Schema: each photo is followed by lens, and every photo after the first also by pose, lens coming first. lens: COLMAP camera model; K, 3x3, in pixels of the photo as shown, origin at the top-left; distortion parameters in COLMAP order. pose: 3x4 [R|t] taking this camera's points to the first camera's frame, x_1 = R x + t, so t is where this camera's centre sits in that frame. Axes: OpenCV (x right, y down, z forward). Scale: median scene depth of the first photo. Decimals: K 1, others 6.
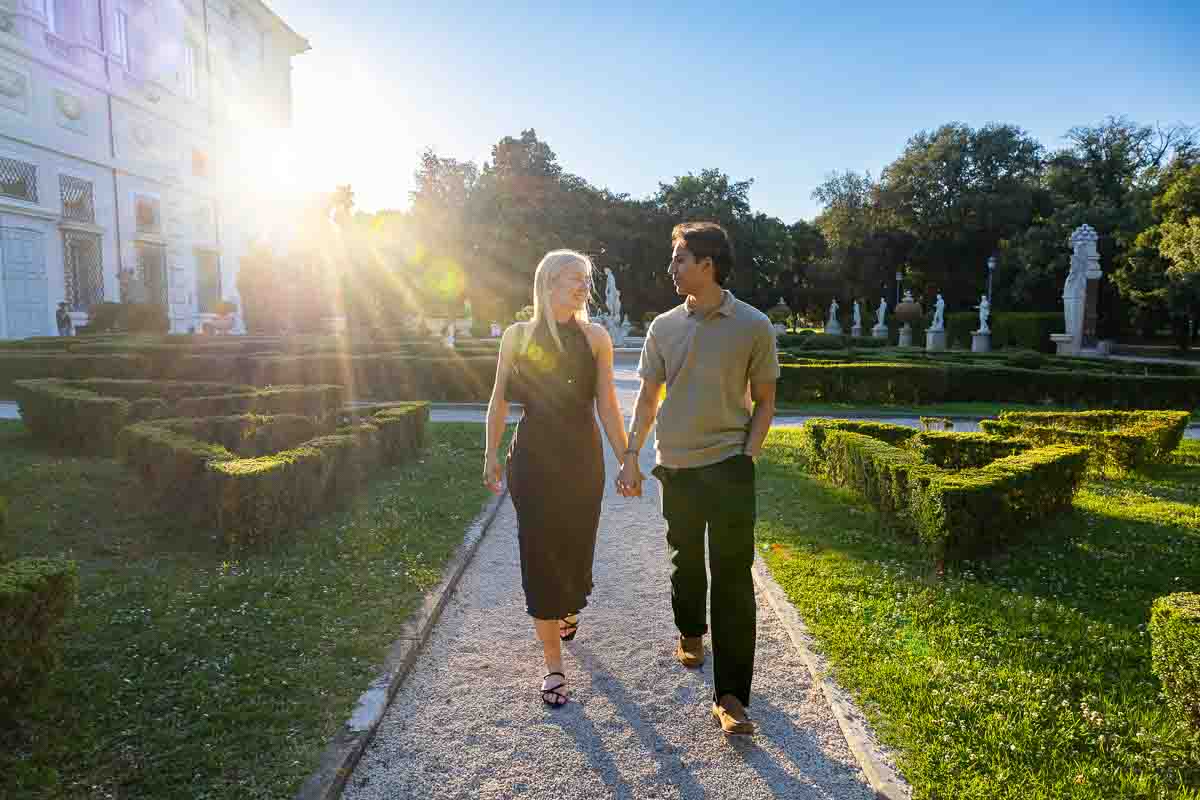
lens RADIAL K [[934.2, 0, 600.0], [0, 934.2, 400.0], [0, 0, 1]] dist [-0.004452, 0.003142]
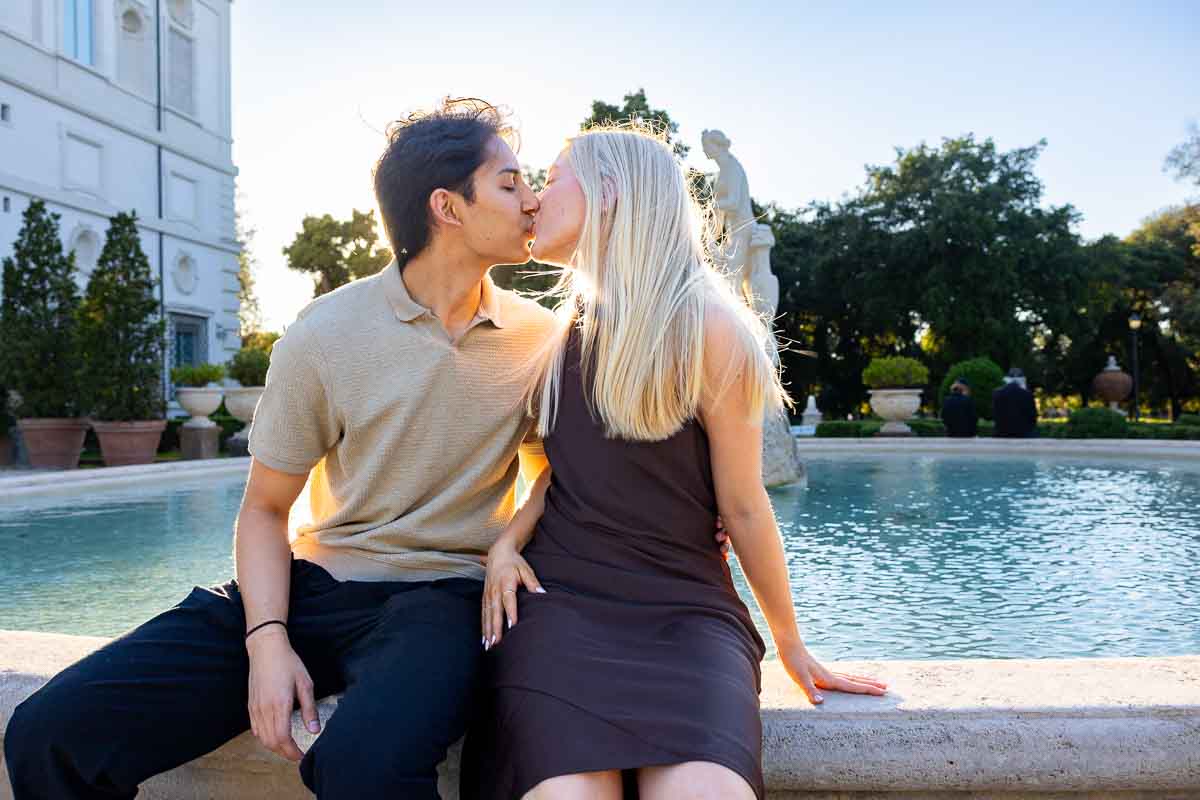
lens RADIAL K [[934.2, 0, 600.0], [0, 934.2, 400.0], [0, 0, 1]] dist [-0.004452, 0.003142]
pose [[0.981748, -0.026494, -0.188333, 0.008487], [0.011081, 0.996536, -0.082425, -0.045165], [0.189864, 0.078833, 0.978640, 0.428804]]
